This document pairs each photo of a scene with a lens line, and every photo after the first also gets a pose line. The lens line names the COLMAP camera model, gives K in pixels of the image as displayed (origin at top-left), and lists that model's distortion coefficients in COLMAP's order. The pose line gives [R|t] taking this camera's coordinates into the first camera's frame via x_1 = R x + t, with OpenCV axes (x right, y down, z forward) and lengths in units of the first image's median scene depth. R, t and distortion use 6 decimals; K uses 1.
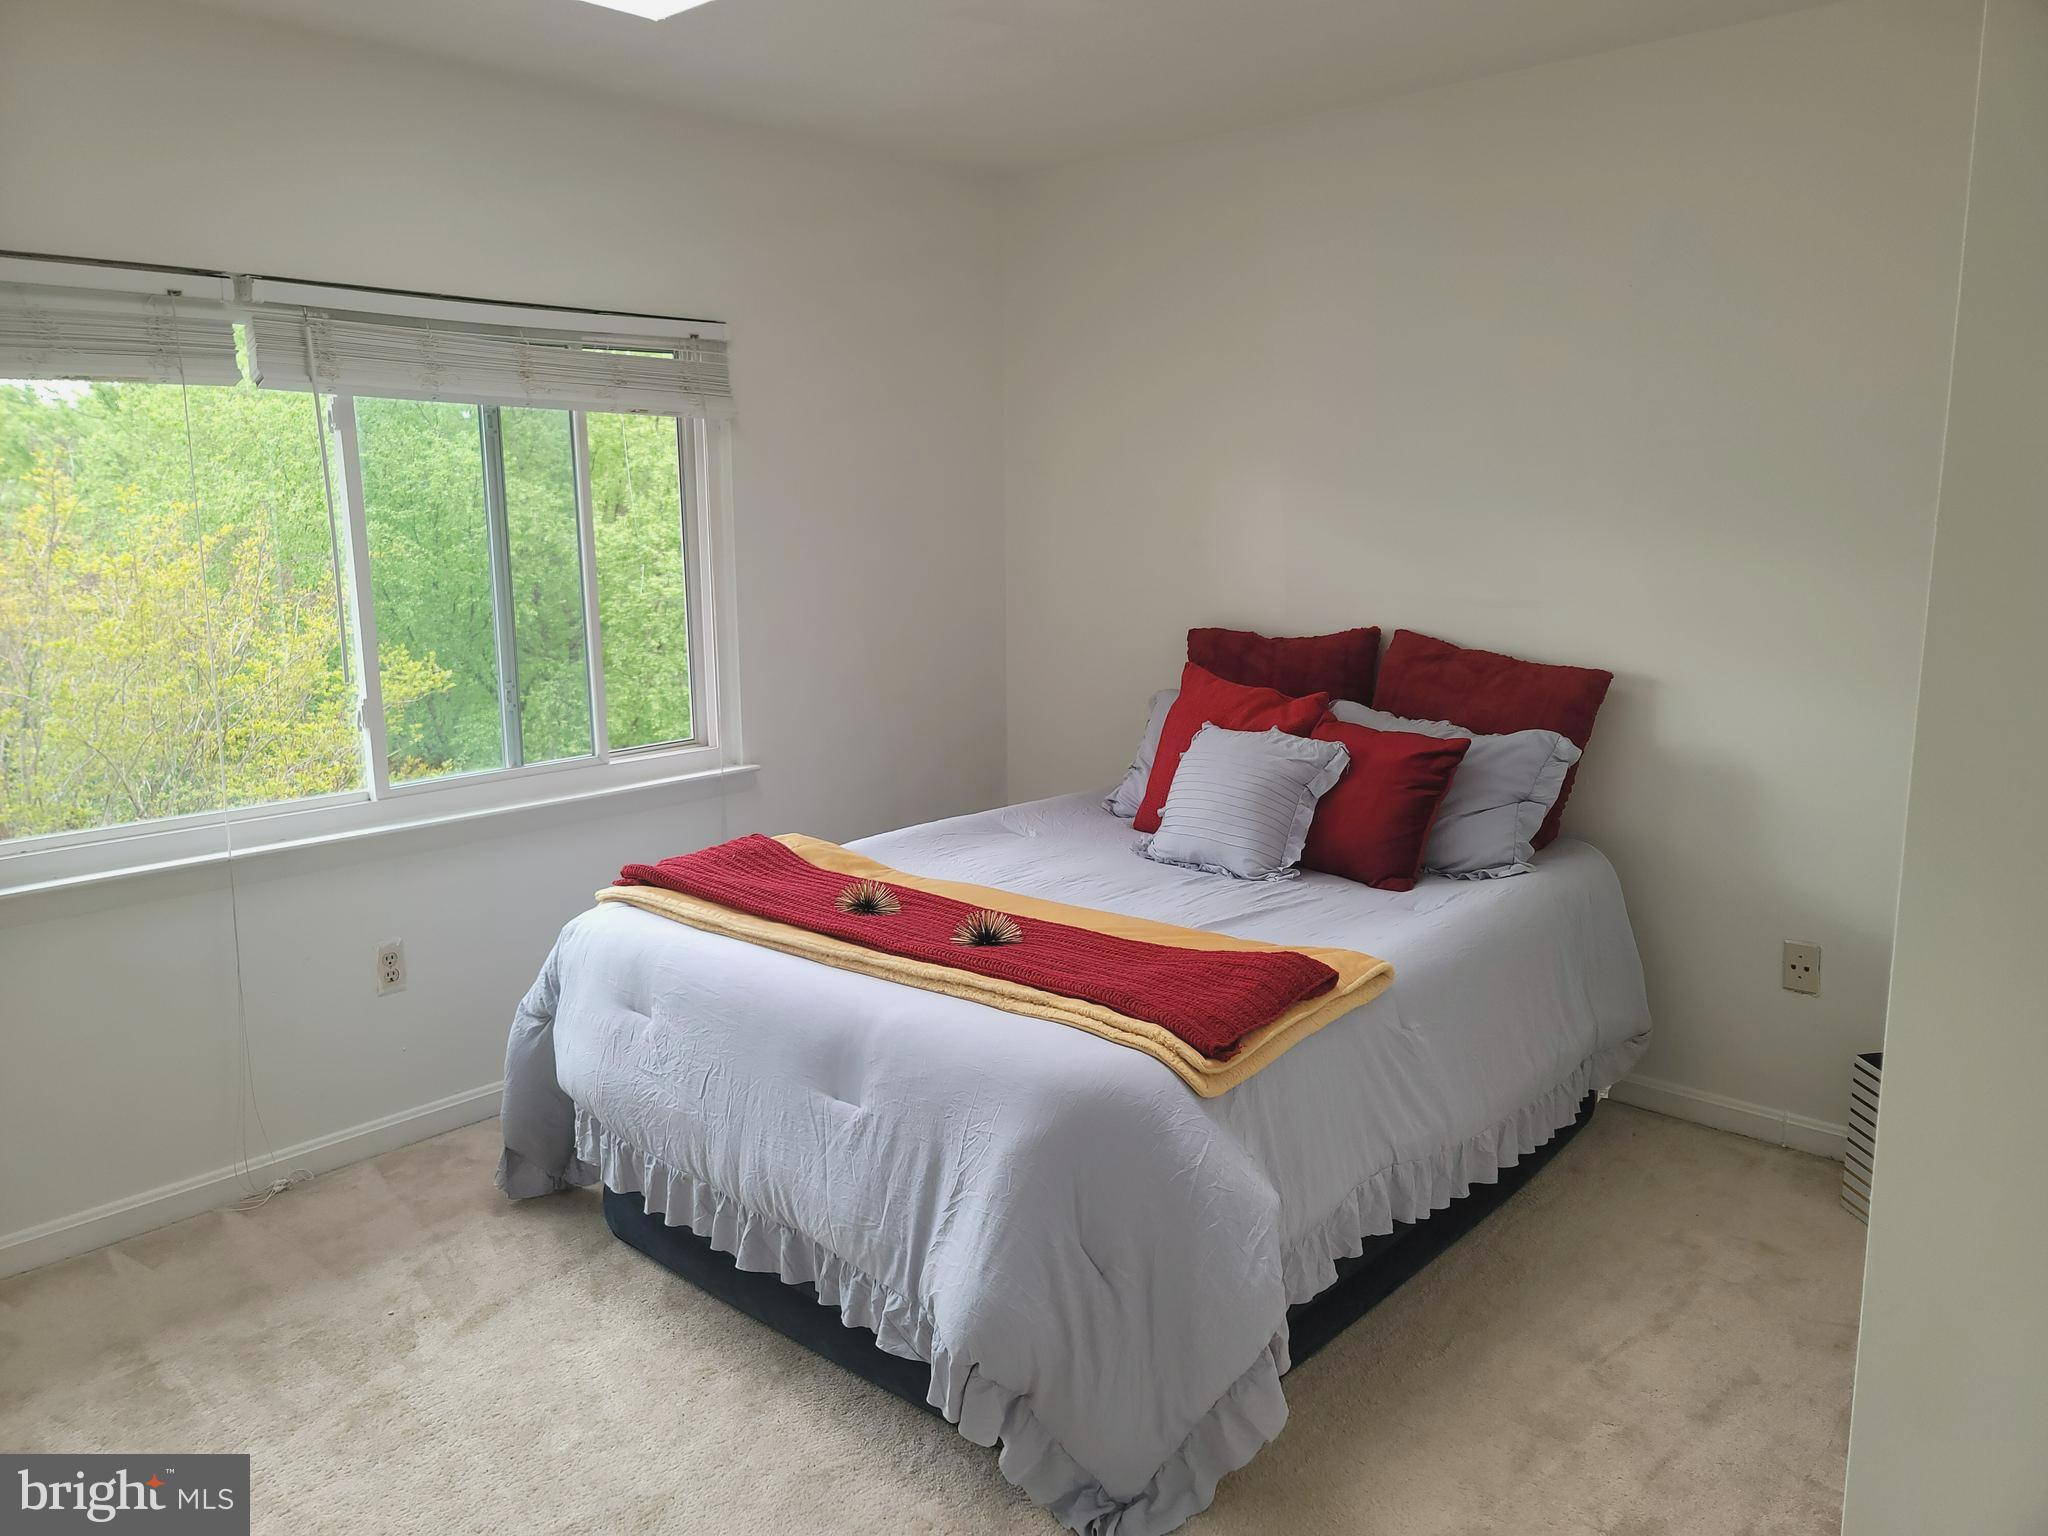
lens RADIAL K [[1501.7, 0, 1026.6], [0, 1501.7, 773.7], [0, 0, 1]] dist [0.074264, -0.060857]
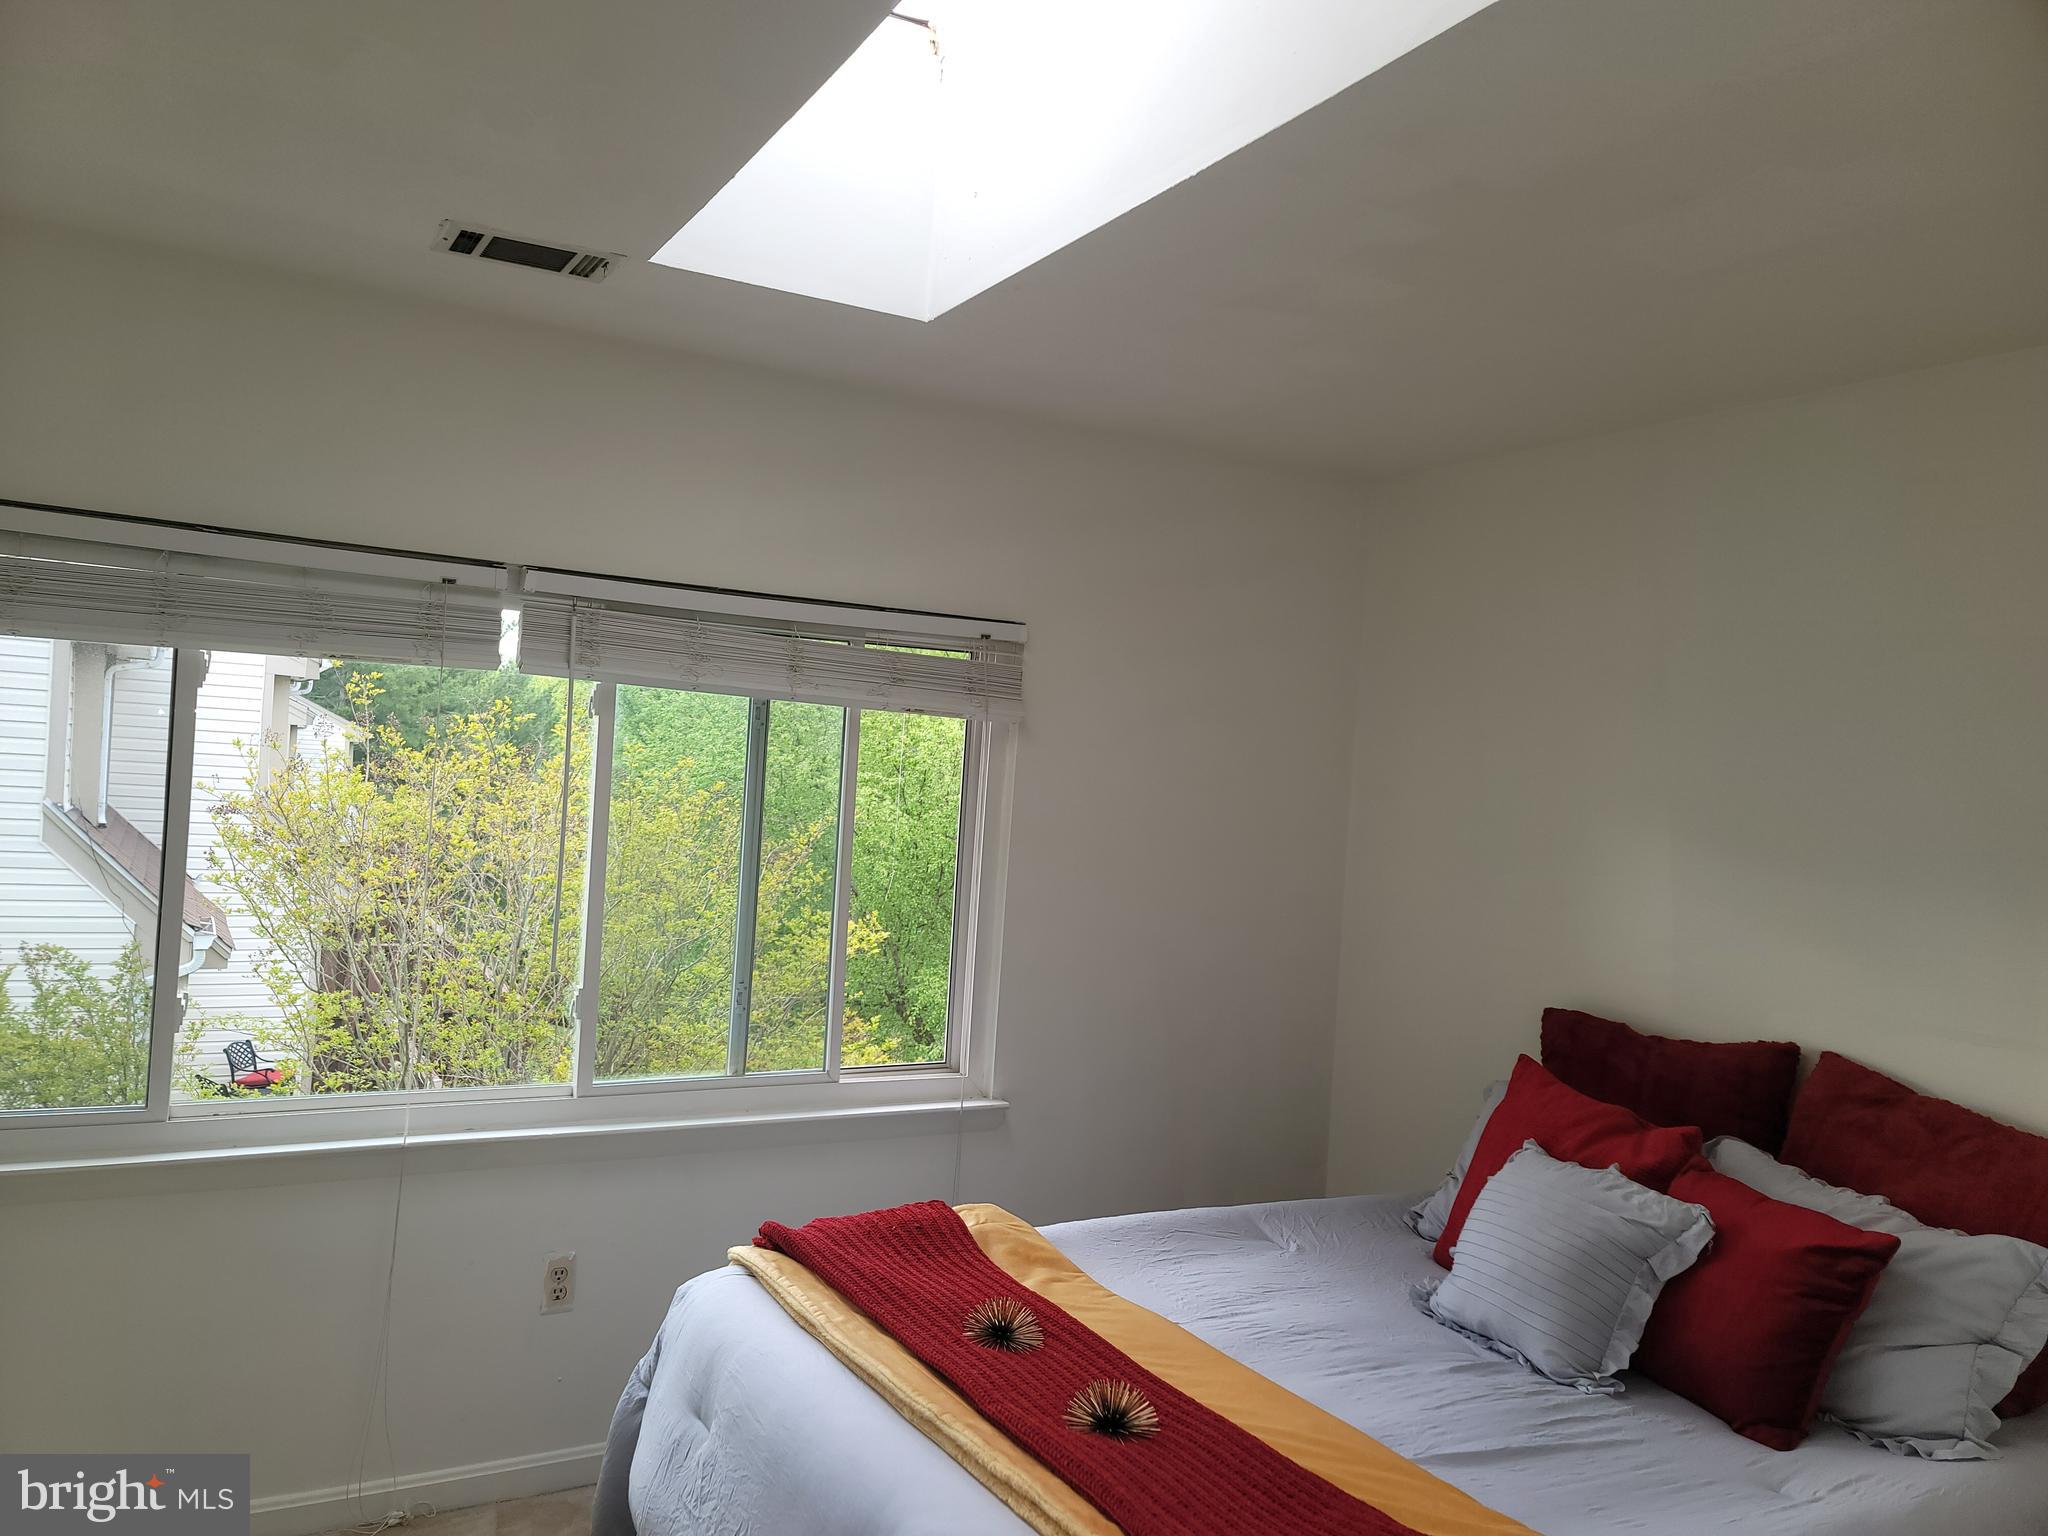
lens RADIAL K [[1501.7, 0, 1009.6], [0, 1501.7, 772.9], [0, 0, 1]] dist [0.074264, -0.060857]
pose [[0.941508, 0.071511, -0.329315, 0.122028], [-0.131589, 0.977659, -0.163912, -0.061220], [0.310236, 0.197659, 0.929884, 0.169844]]
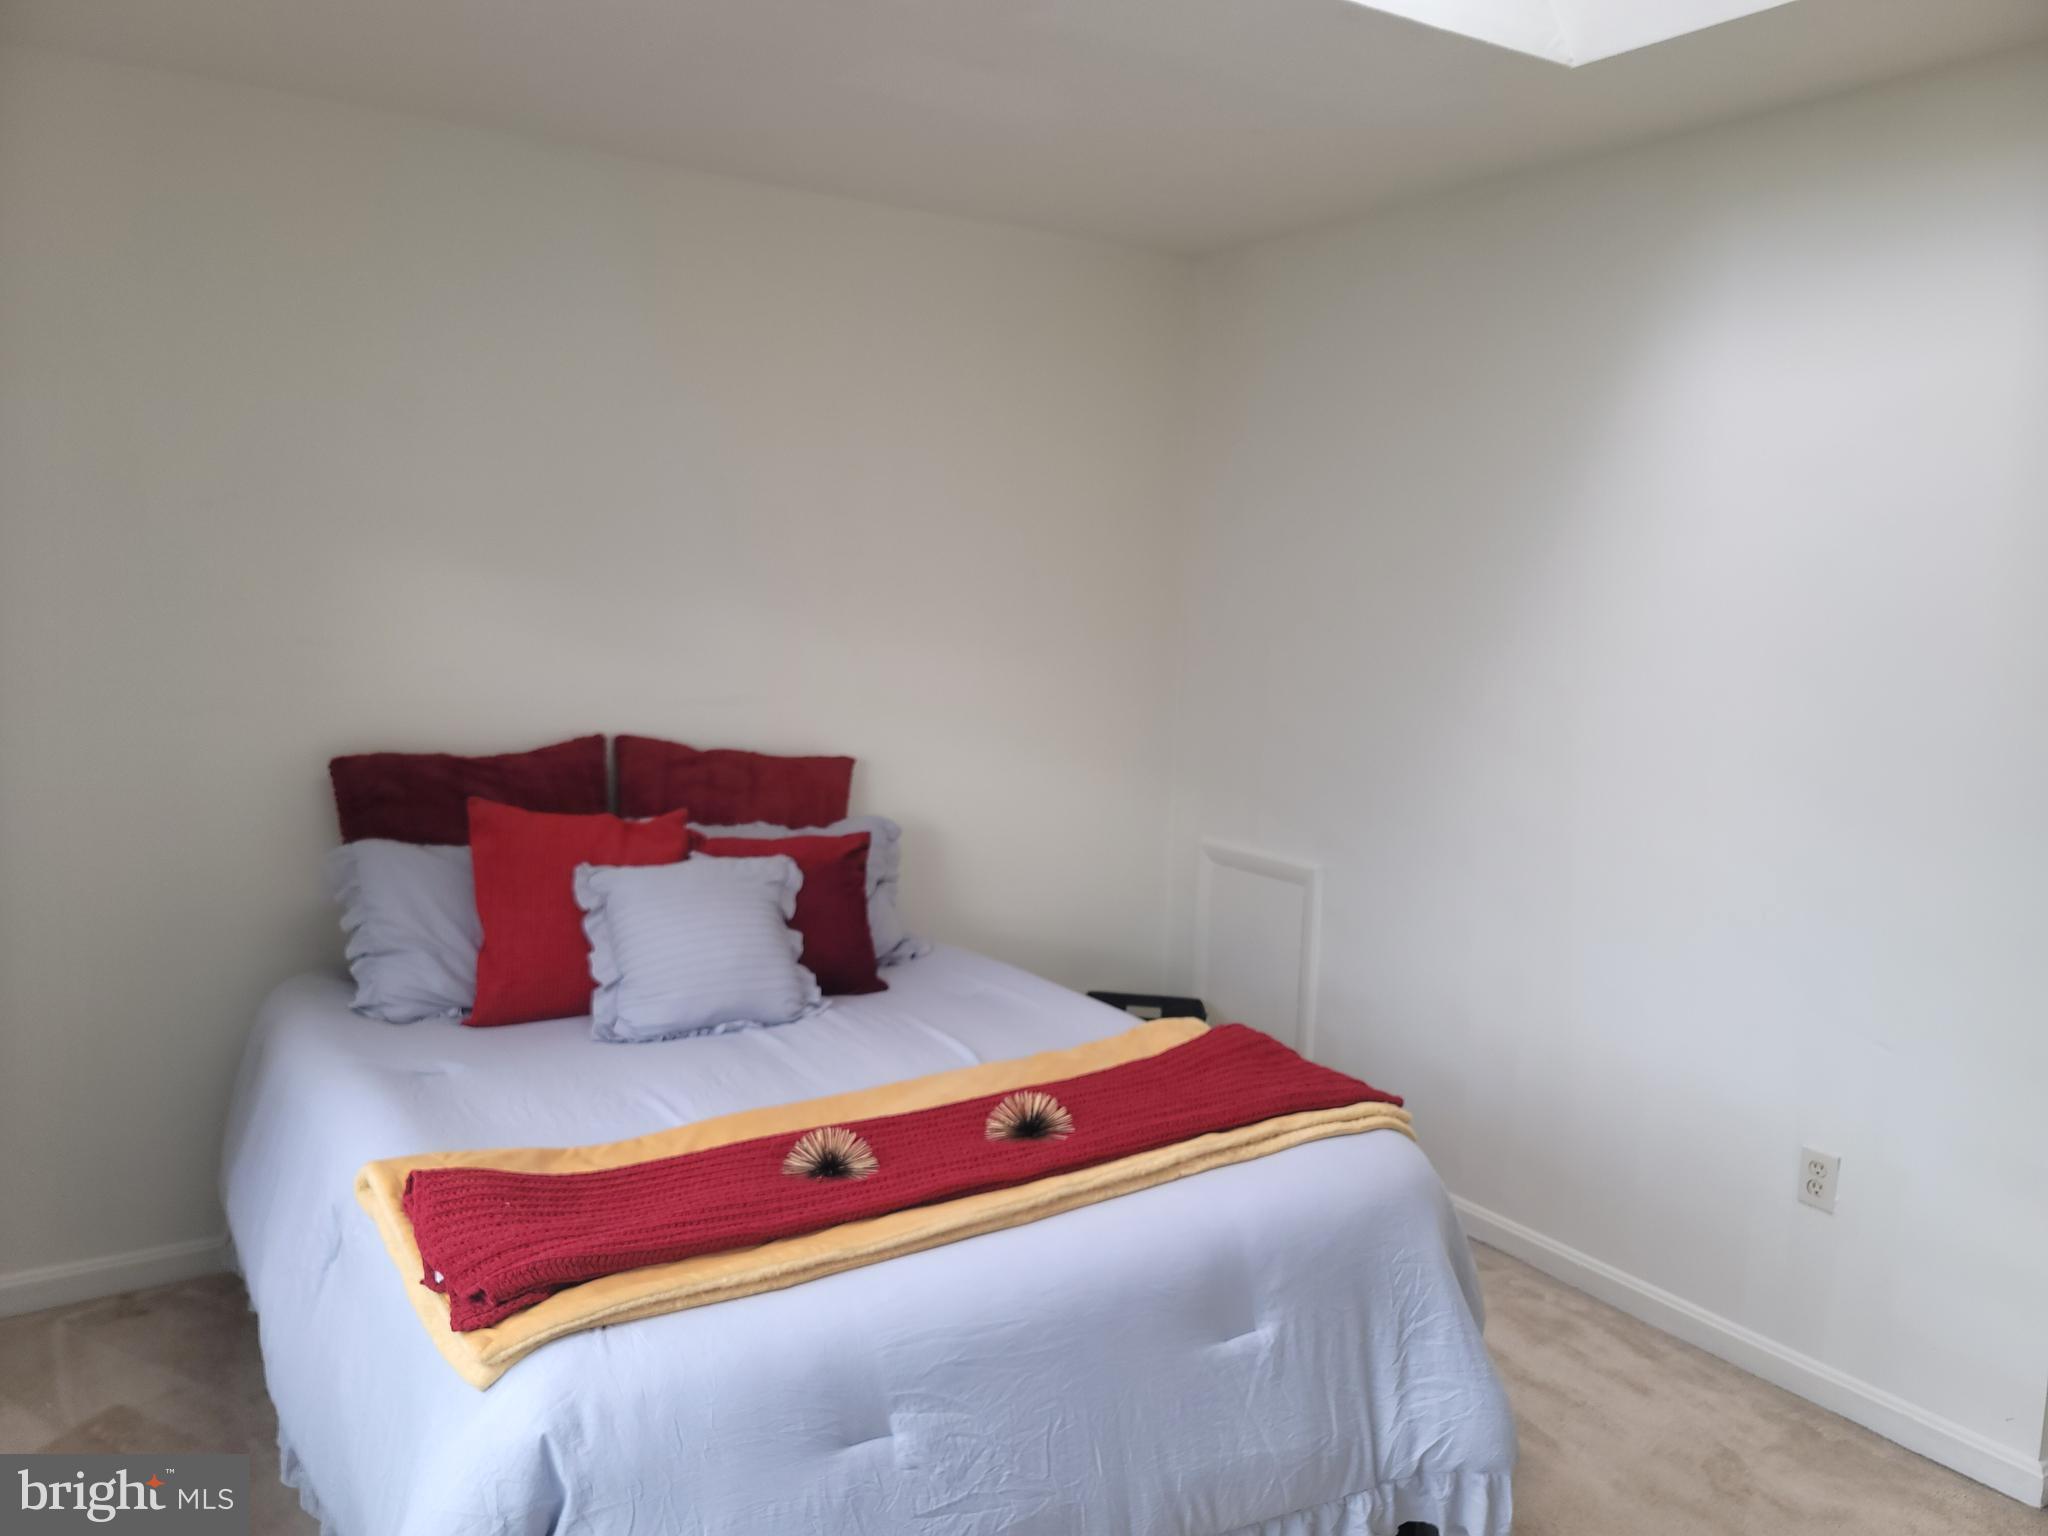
lens RADIAL K [[1501.7, 0, 1028.3], [0, 1501.7, 765.5], [0, 0, 1]] dist [0.074264, -0.060857]
pose [[0.257703, -0.097343, 0.961308, -0.654054], [0.141564, 0.987980, 0.062094, -0.114420], [-0.955797, 0.120085, 0.268386, 0.600529]]
